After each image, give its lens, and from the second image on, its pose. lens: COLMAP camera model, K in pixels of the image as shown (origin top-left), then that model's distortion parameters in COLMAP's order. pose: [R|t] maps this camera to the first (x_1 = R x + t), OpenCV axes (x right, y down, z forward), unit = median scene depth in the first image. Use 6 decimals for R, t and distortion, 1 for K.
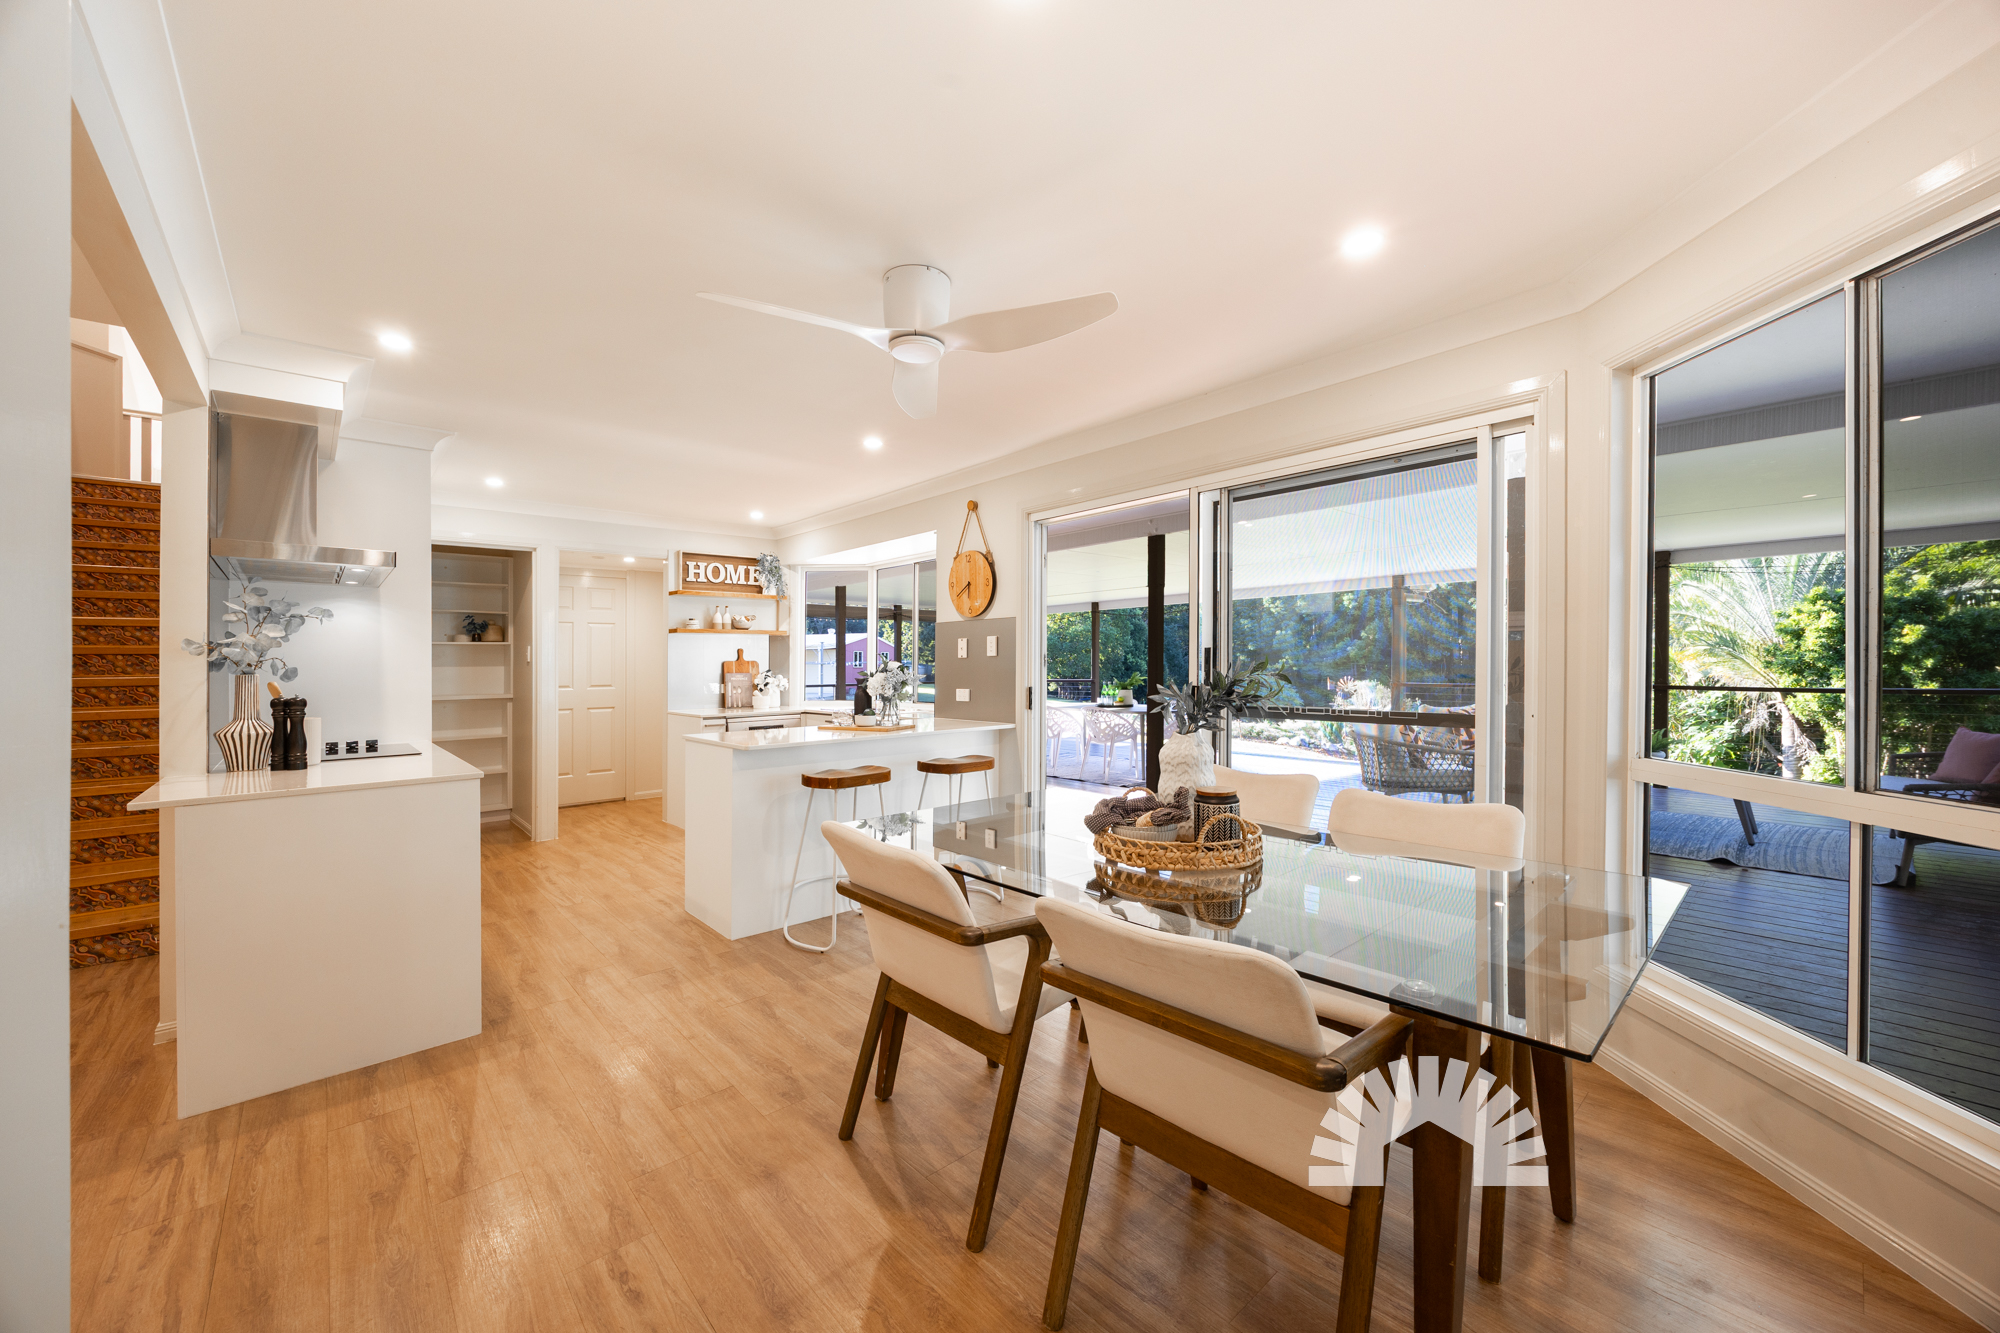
lens RADIAL K [[765.4, 0, 983.8], [0, 765.4, 668.1], [0, 0, 1]] dist [-0.001897, -0.000297]
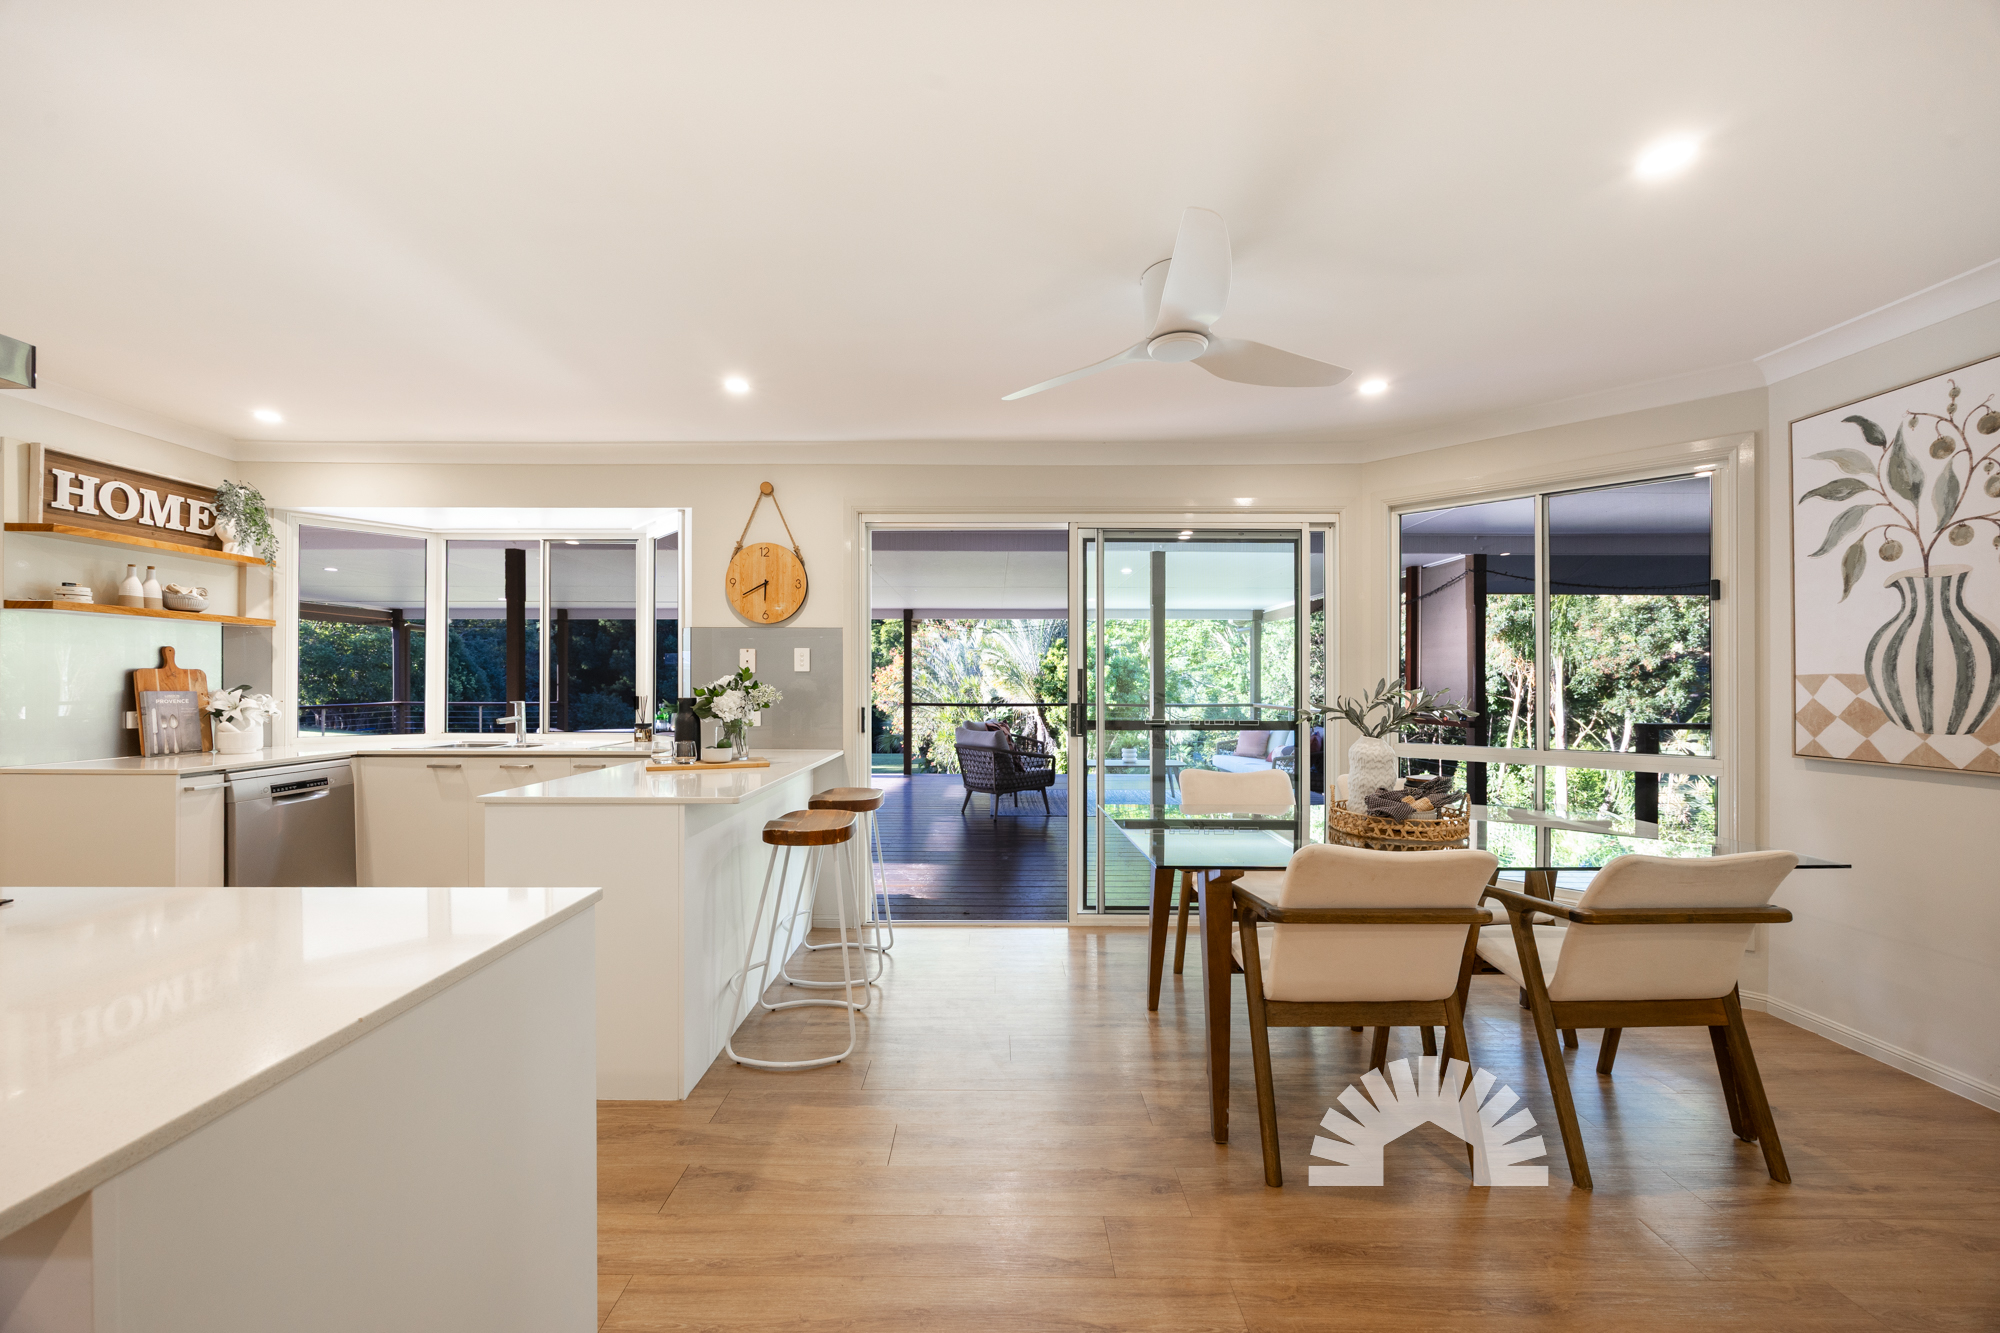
lens RADIAL K [[765.4, 0, 989.5], [0, 765.4, 680.6], [0, 0, 1]] dist [-0.001897, -0.000297]
pose [[0.658584, 0.014893, 0.752360, -0.346892], [-0.004142, 0.999861, -0.016167, 0.005673], [-0.752496, 0.007531, 0.658554, 0.200224]]
